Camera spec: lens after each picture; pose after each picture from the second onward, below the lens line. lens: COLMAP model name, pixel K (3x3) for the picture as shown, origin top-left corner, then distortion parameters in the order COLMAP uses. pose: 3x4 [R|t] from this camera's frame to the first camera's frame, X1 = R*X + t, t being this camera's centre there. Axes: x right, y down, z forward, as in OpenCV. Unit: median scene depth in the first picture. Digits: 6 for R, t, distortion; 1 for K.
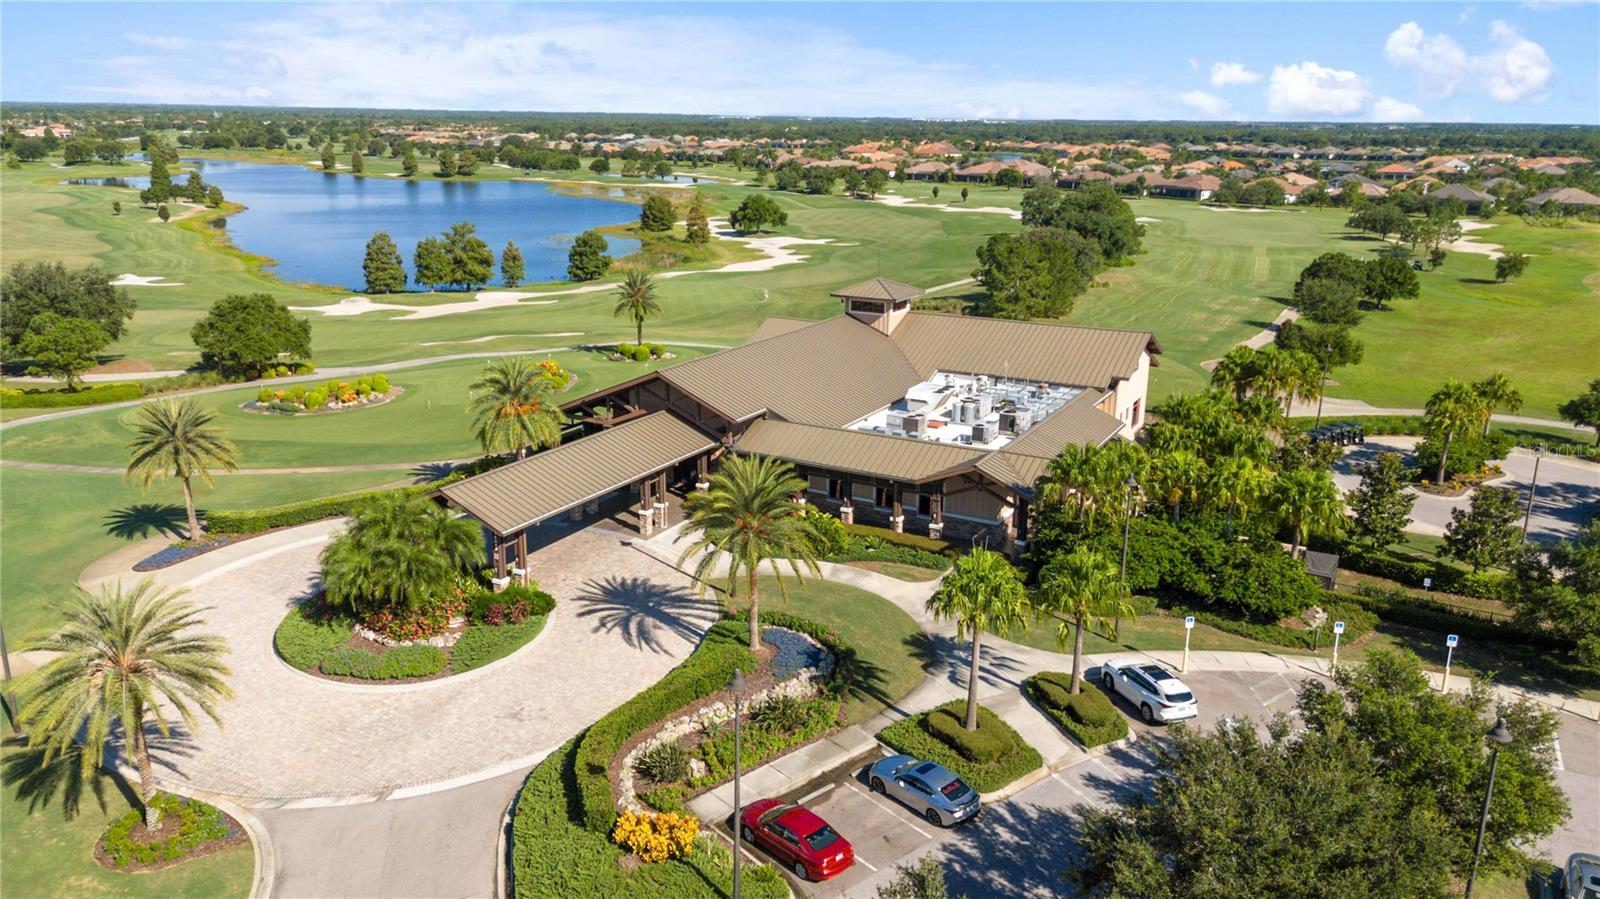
lens RADIAL K [[1167.7, 0, 798.4], [0, 1167.7, 450.0], [0, 0, 1]] dist [0.057817, -0.045989]
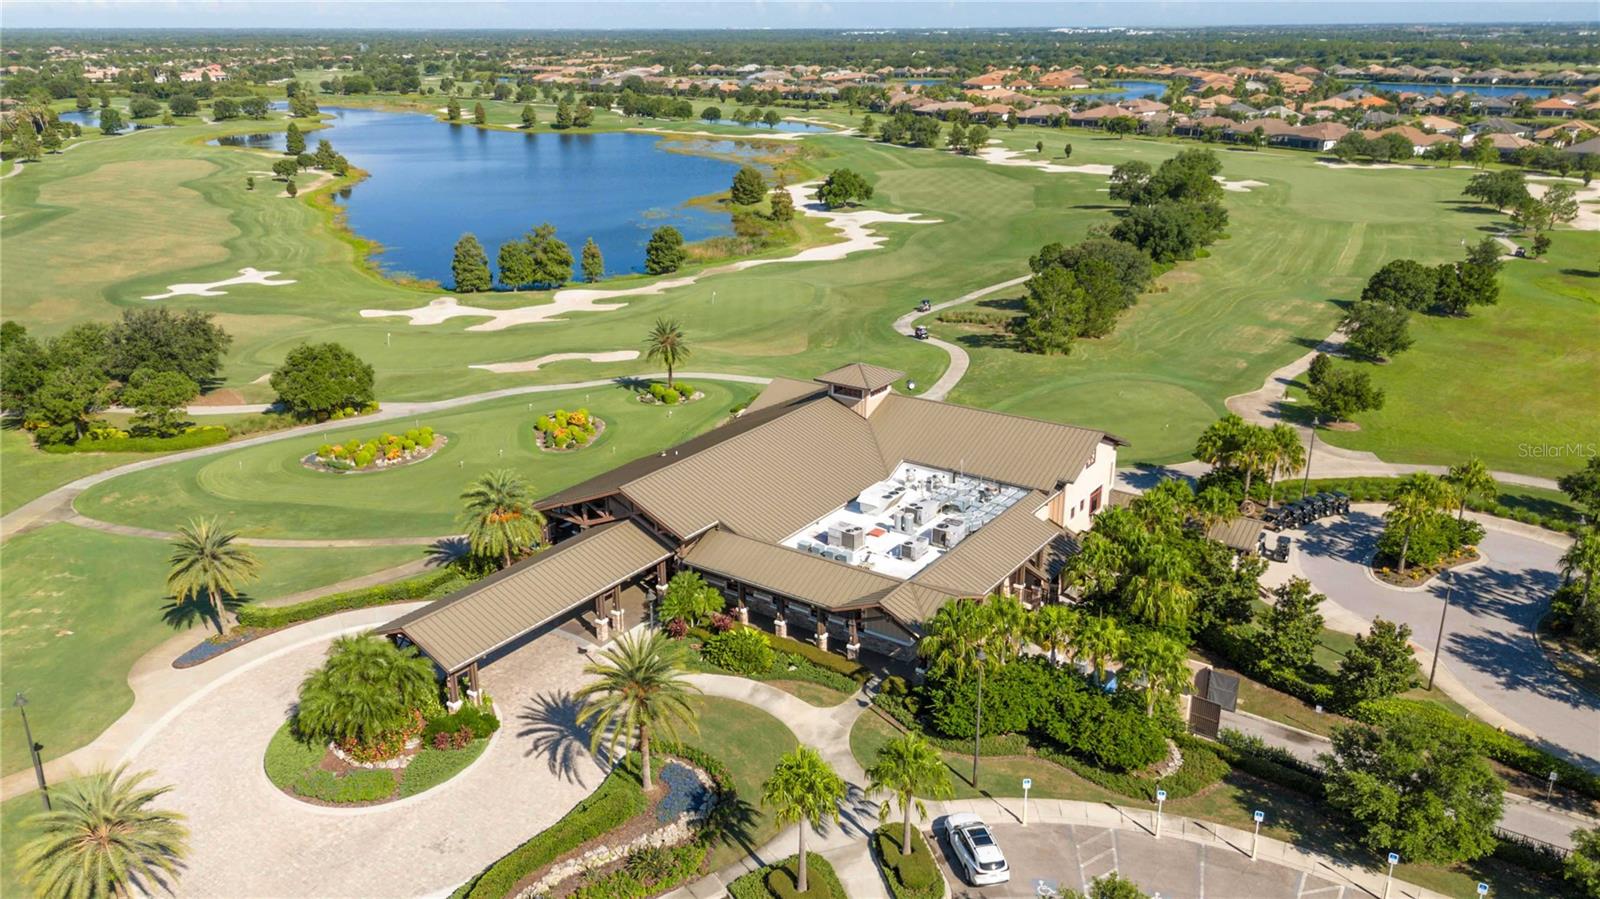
lens RADIAL K [[1167.7, 0, 799.5], [0, 1167.7, 453.0], [0, 0, 1]] dist [0.057817, -0.045989]
pose [[0.993833, 0.018790, -0.109283, 0.124018], [-0.011152, 0.997478, 0.070088, -0.130913], [0.110325, -0.068437, 0.991537, -0.063768]]
